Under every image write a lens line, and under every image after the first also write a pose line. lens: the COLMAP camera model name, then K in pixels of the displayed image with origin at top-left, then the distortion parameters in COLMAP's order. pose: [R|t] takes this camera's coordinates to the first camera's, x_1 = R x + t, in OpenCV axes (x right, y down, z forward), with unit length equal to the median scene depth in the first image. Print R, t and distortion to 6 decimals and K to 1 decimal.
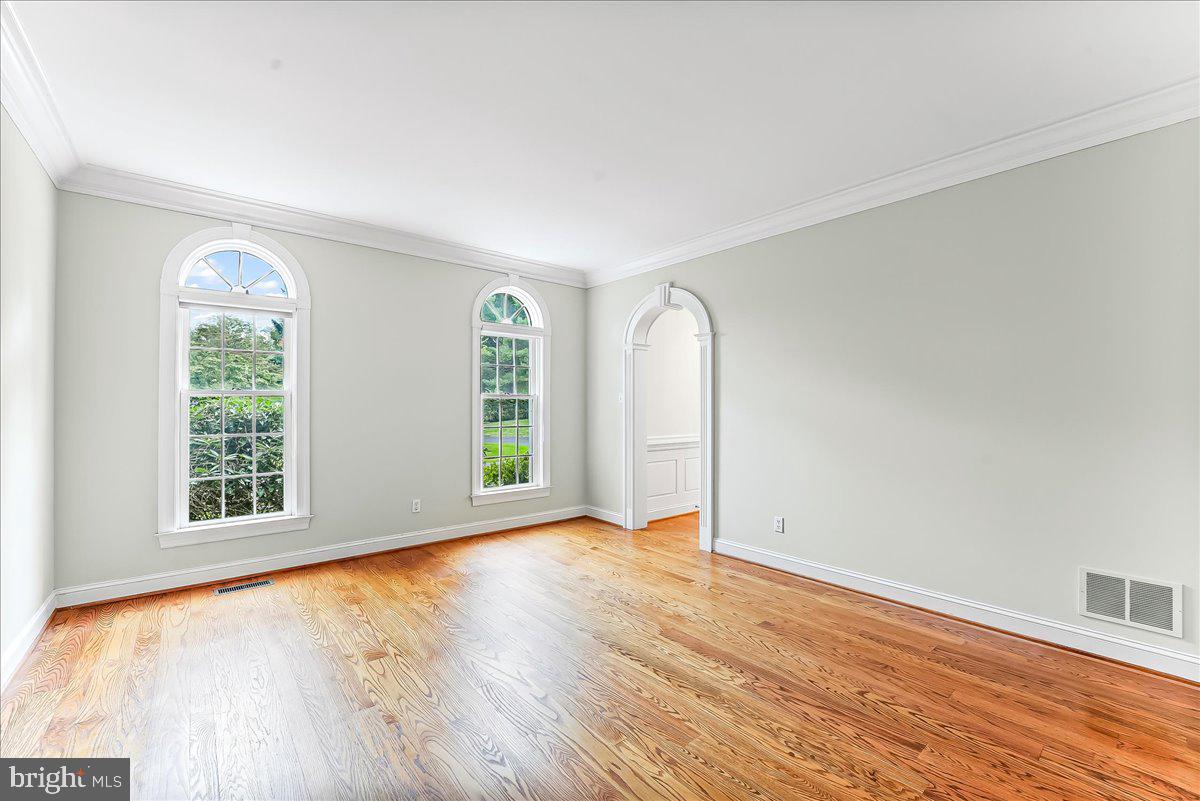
lens RADIAL K [[496.0, 0, 602.4], [0, 496.0, 405.1], [0, 0, 1]] dist [-0.001367, -0.000079]
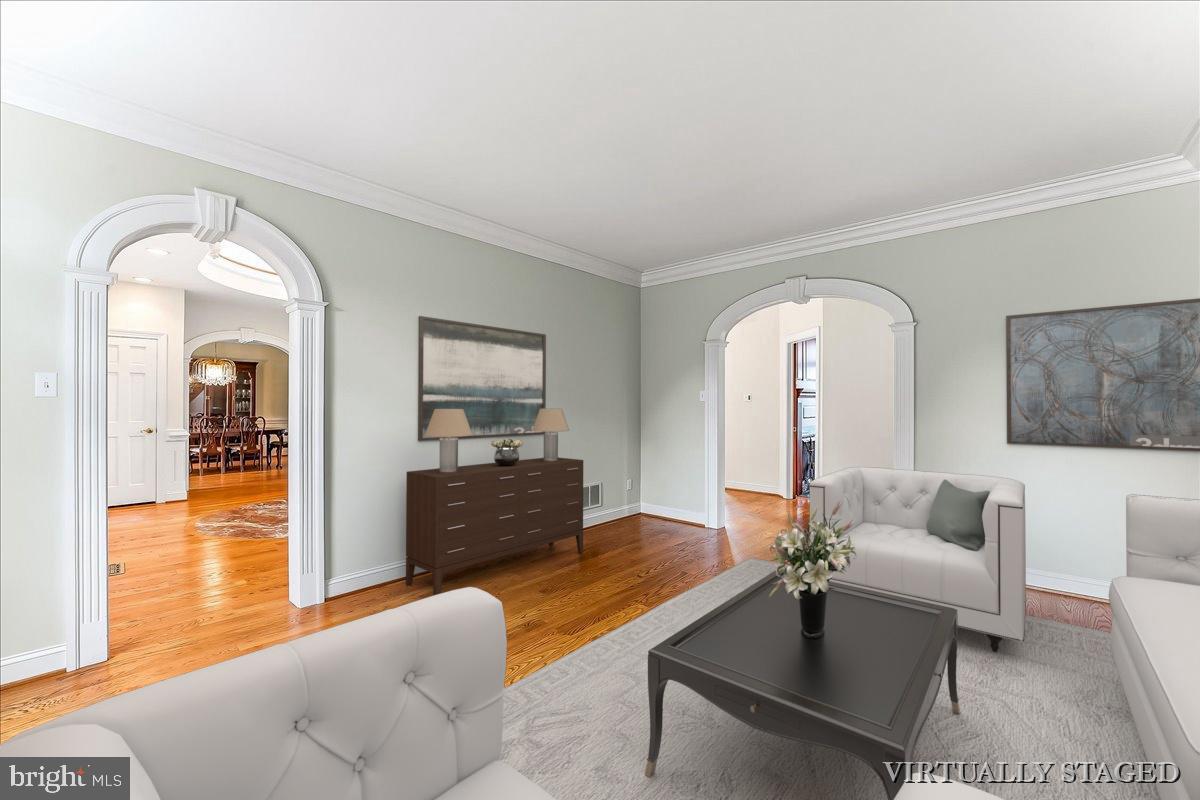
lens RADIAL K [[481.1, 0, 600.0], [0, 481.1, 400.0], [0, 0, 1]] dist [-0.001938, -0.000116]
pose [[-0.130438, 0.008196, 0.991423, -0.497243], [-0.003131, 0.999957, -0.008678, 0.002736], [-0.991452, -0.004236, -0.130407, 0.632481]]
